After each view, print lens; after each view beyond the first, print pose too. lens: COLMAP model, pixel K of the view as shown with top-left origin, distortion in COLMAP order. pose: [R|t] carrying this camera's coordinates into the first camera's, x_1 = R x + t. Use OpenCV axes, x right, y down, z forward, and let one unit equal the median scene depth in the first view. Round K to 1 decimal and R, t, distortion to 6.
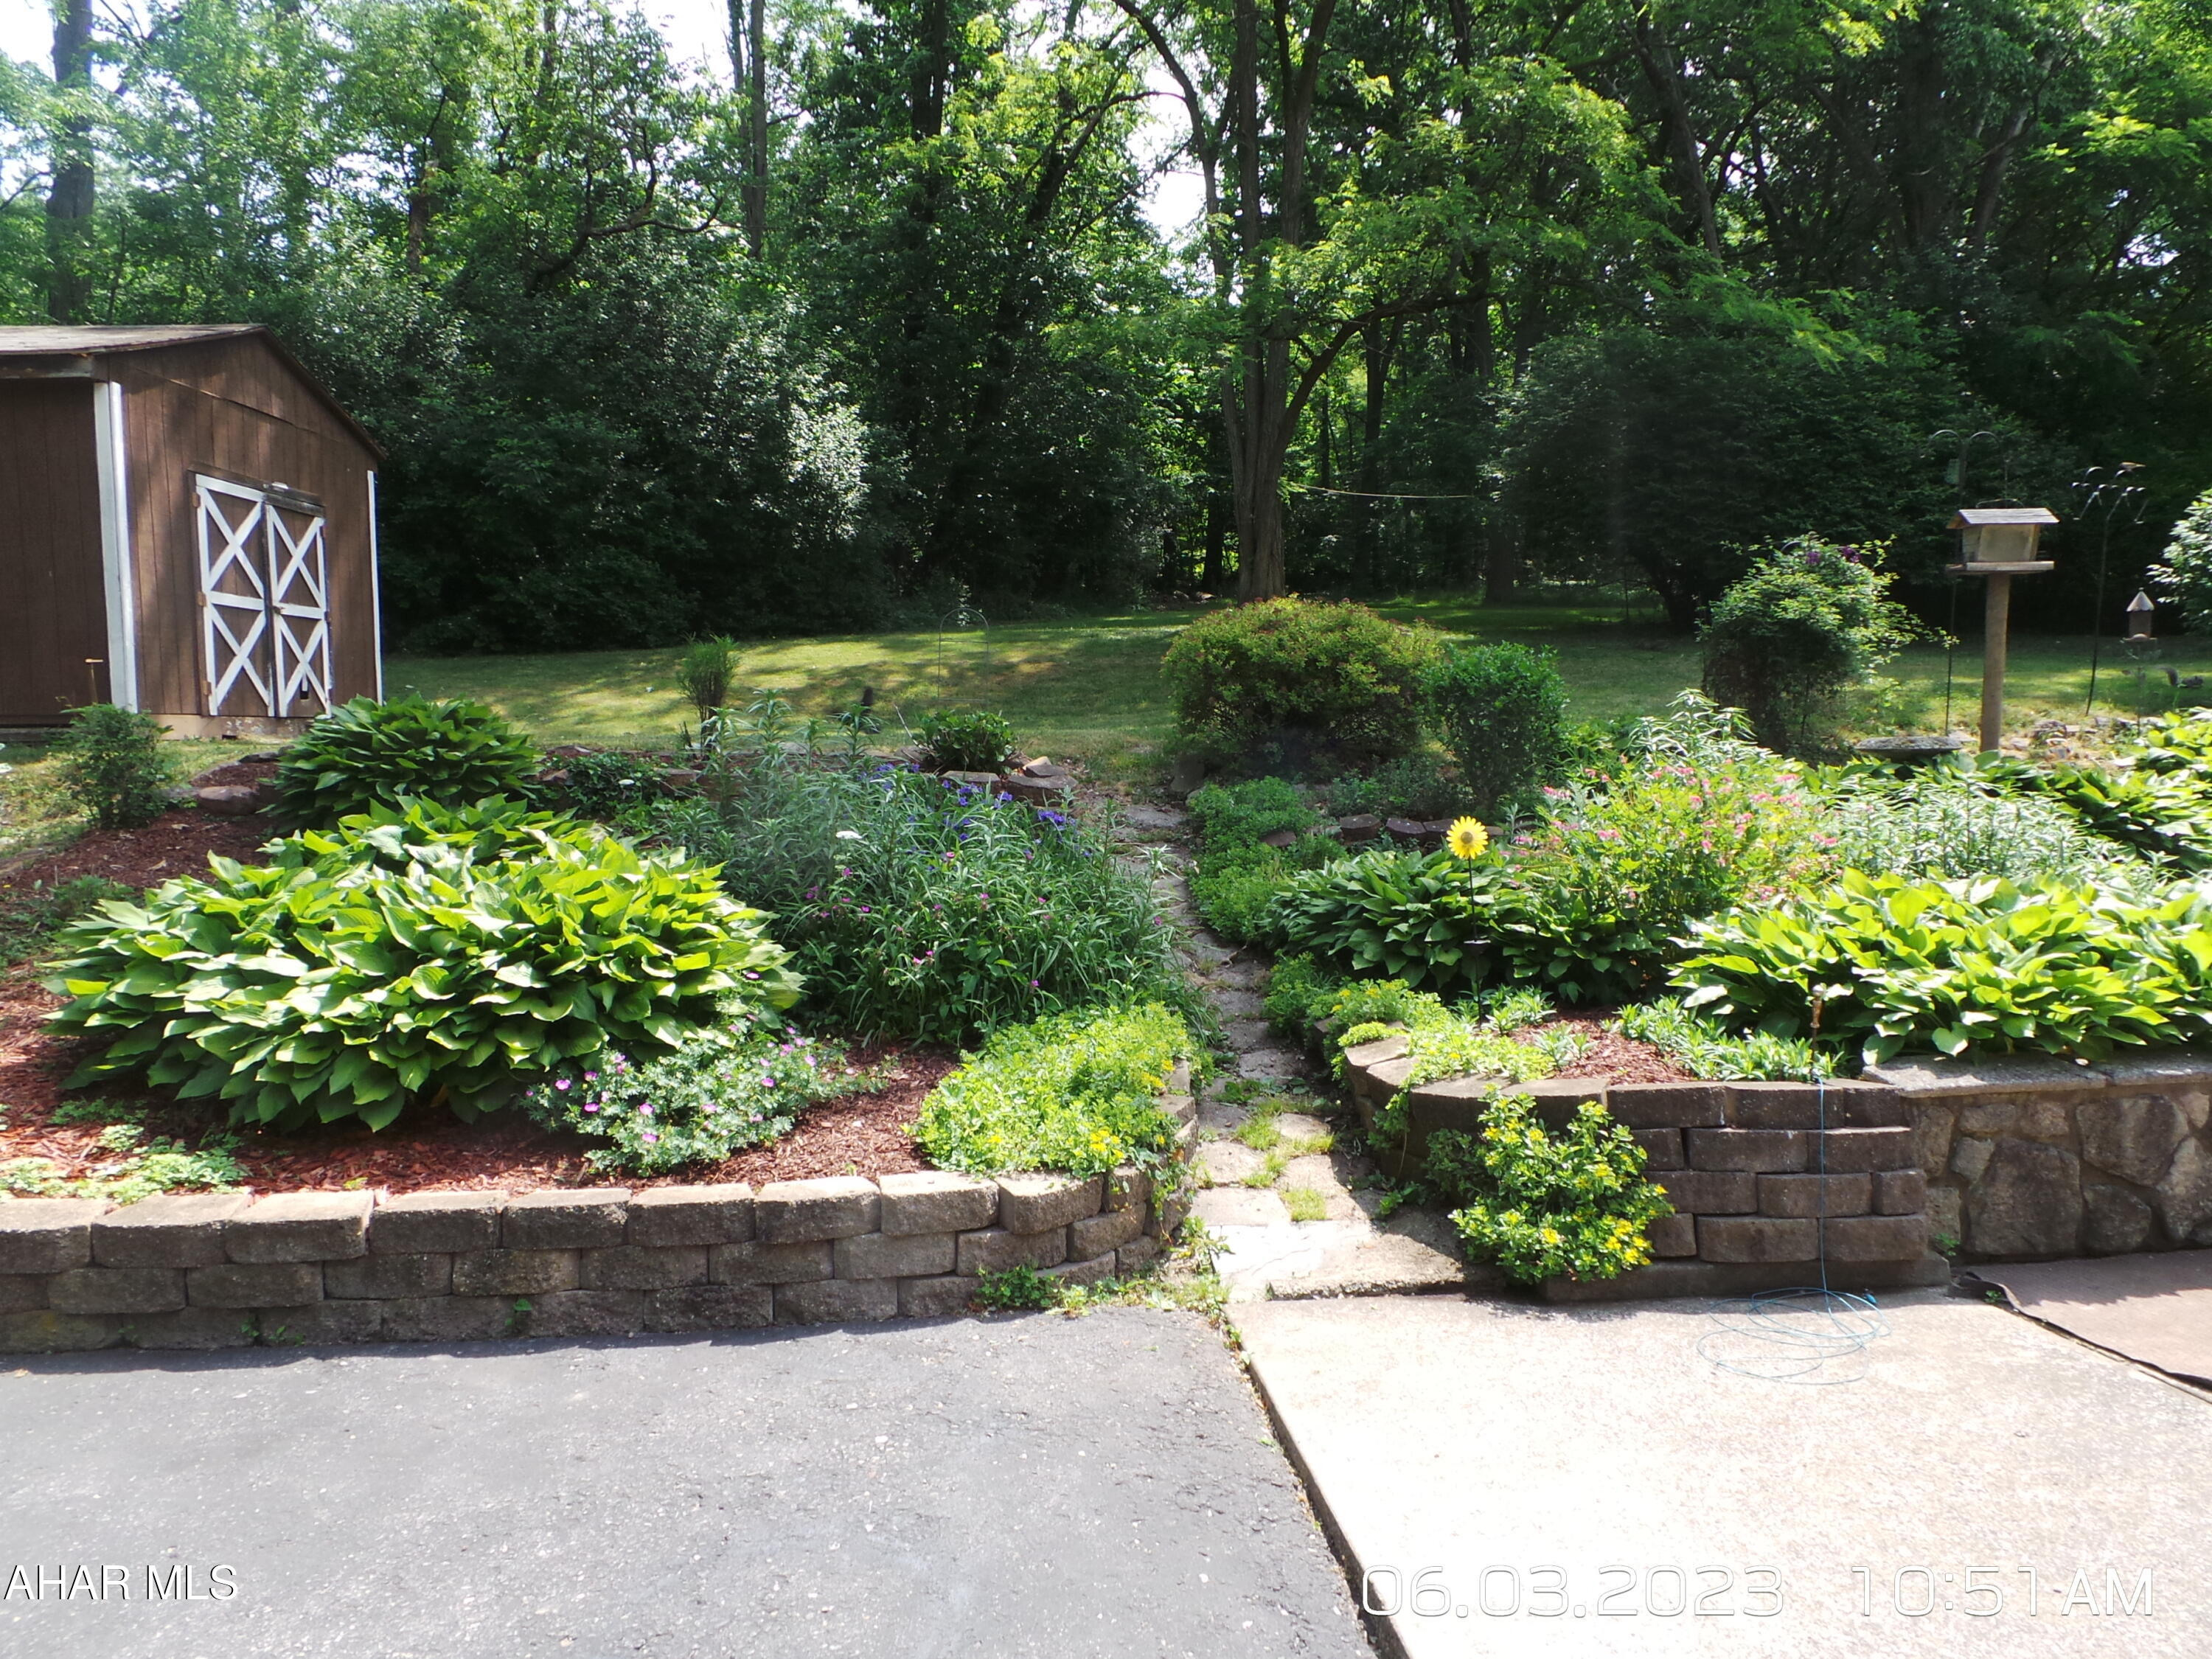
lens RADIAL K [[1538.4, 0, 1111.3], [0, 1538.4, 823.4], [0, 0, 1]] dist [0.015737, -0.013926]
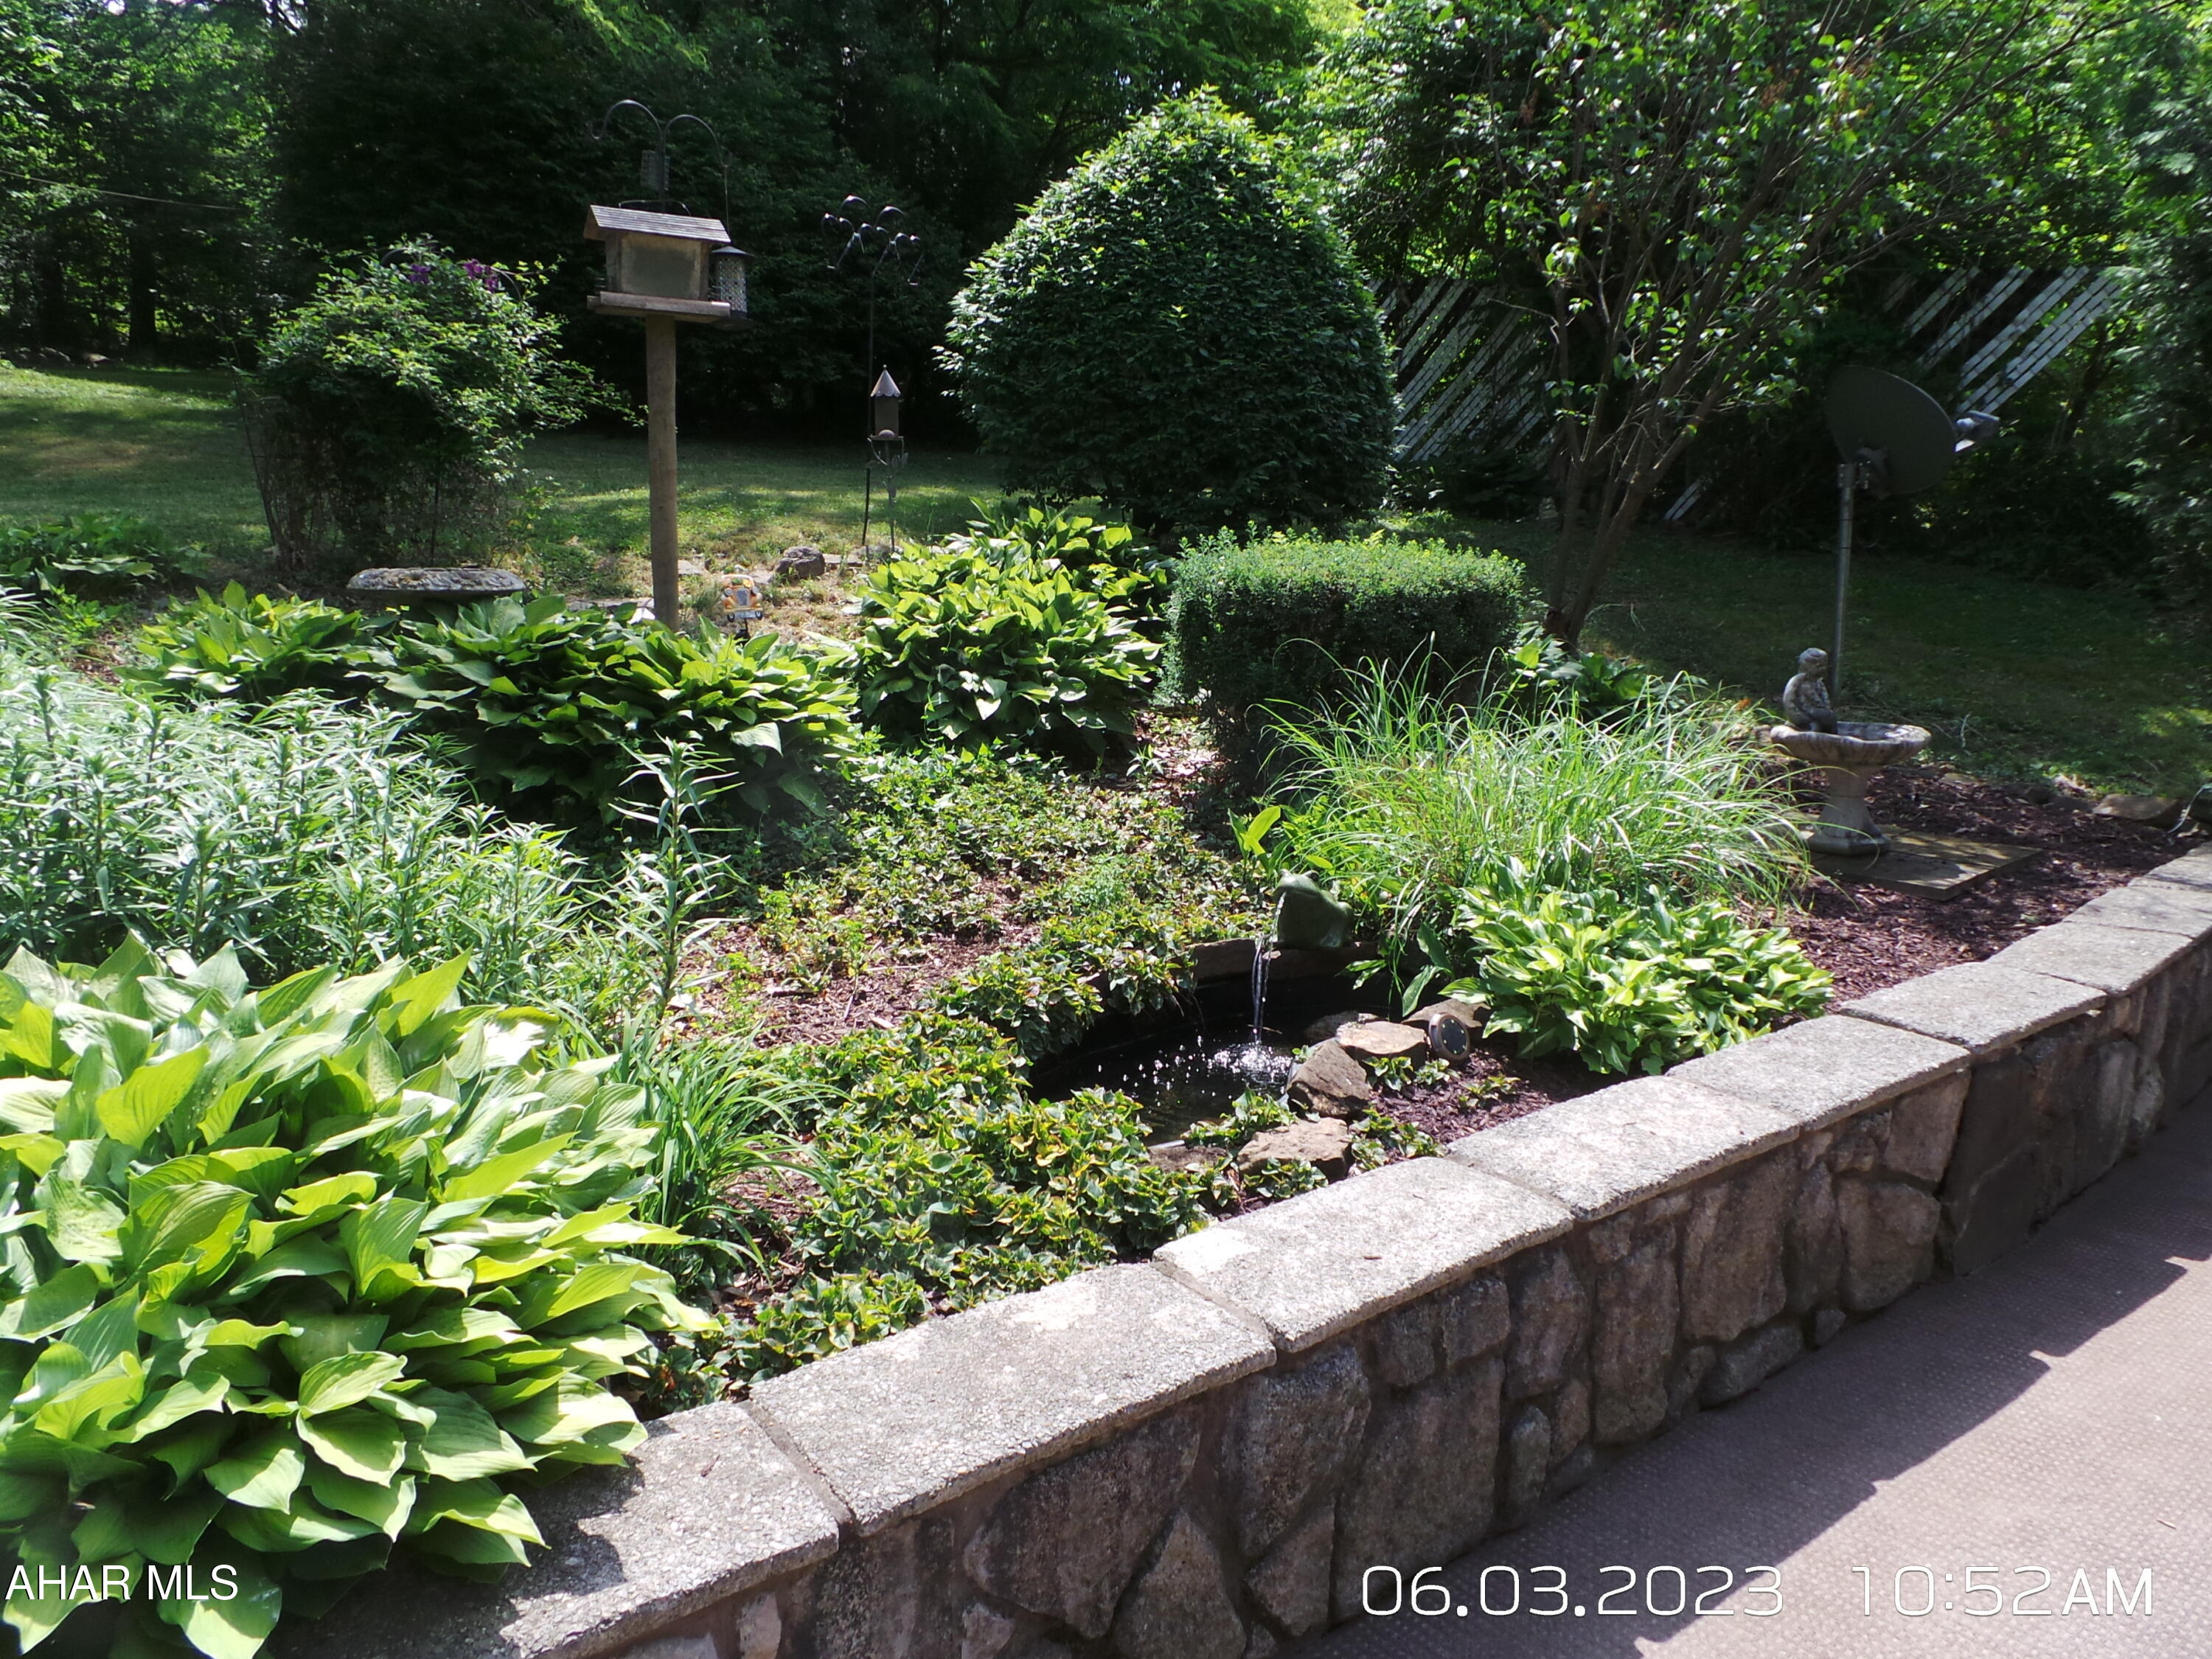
lens RADIAL K [[1538.4, 0, 1106.1], [0, 1538.4, 828.3], [0, 0, 1]] dist [0.015737, -0.013926]
pose [[0.849169, -0.072018, 0.523188, 0.112792], [0.009064, 0.992500, 0.121909, -0.007378], [-0.528044, -0.098779, 0.843453, 0.097887]]
